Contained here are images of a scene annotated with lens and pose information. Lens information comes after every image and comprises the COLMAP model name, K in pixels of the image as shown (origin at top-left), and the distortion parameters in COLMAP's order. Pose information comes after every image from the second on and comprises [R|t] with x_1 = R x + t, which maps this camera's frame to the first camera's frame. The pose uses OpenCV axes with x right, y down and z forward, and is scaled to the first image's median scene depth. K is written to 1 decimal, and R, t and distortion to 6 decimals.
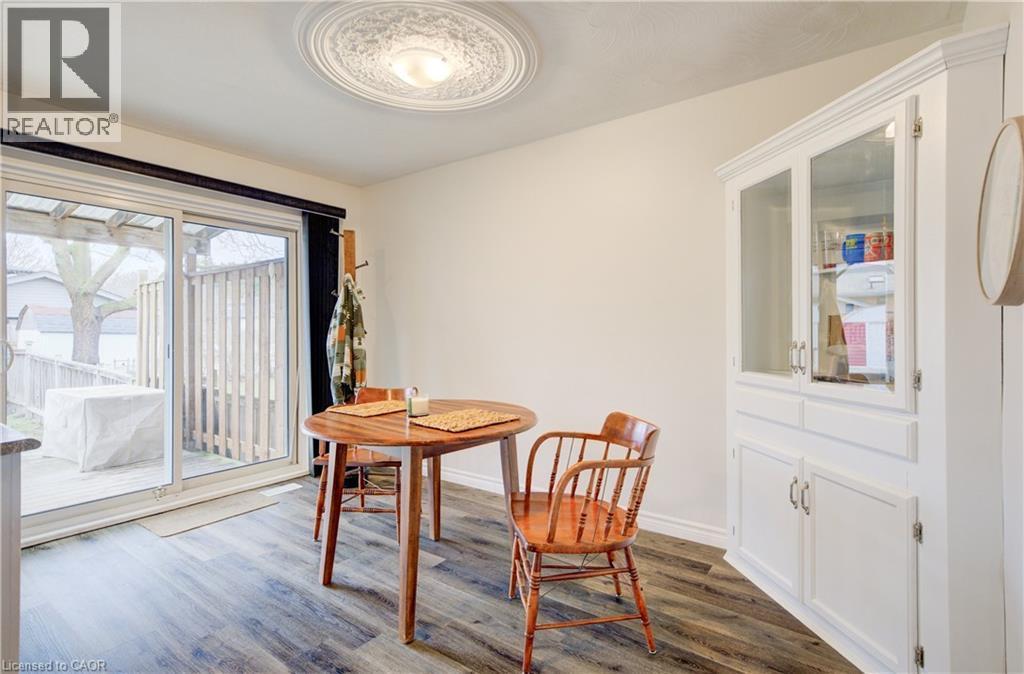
lens RADIAL K [[490.6, 0, 527.0], [0, 490.6, 330.2], [0, 0, 1]] dist [0.003661, 0.000394]
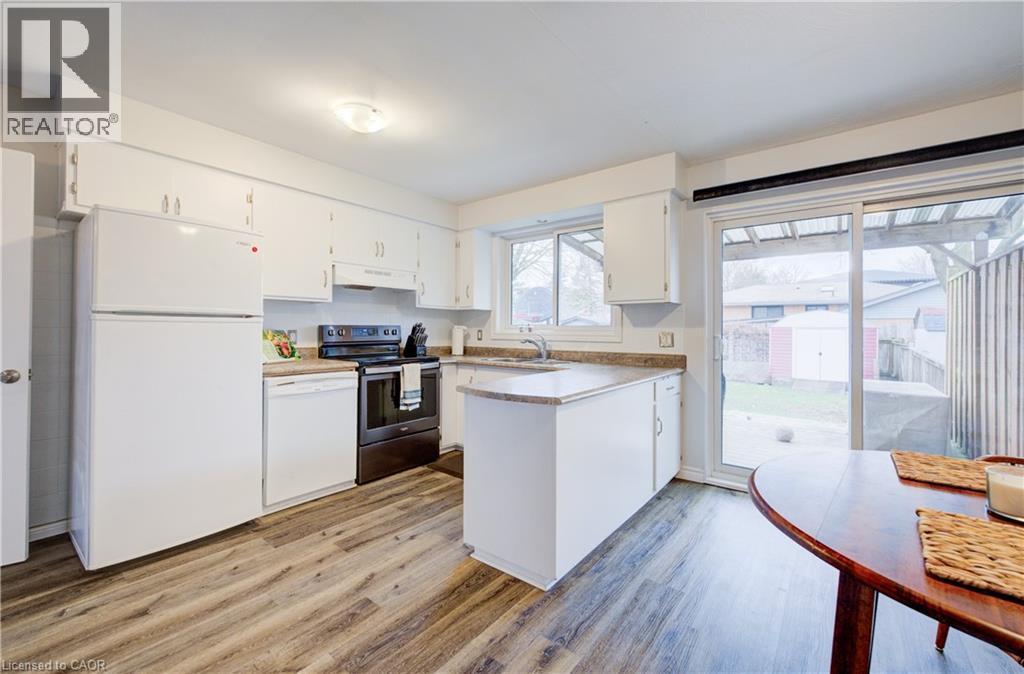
lens RADIAL K [[417.2, 0, 517.6], [0, 417.2, 327.7], [0, 0, 1]] dist [-0.000184, 0.000036]
pose [[-0.051709, 0.001274, -0.998661, 0.125350], [-0.004013, 0.999991, 0.001483, -0.001283], [0.998654, 0.004085, -0.051704, 0.364068]]
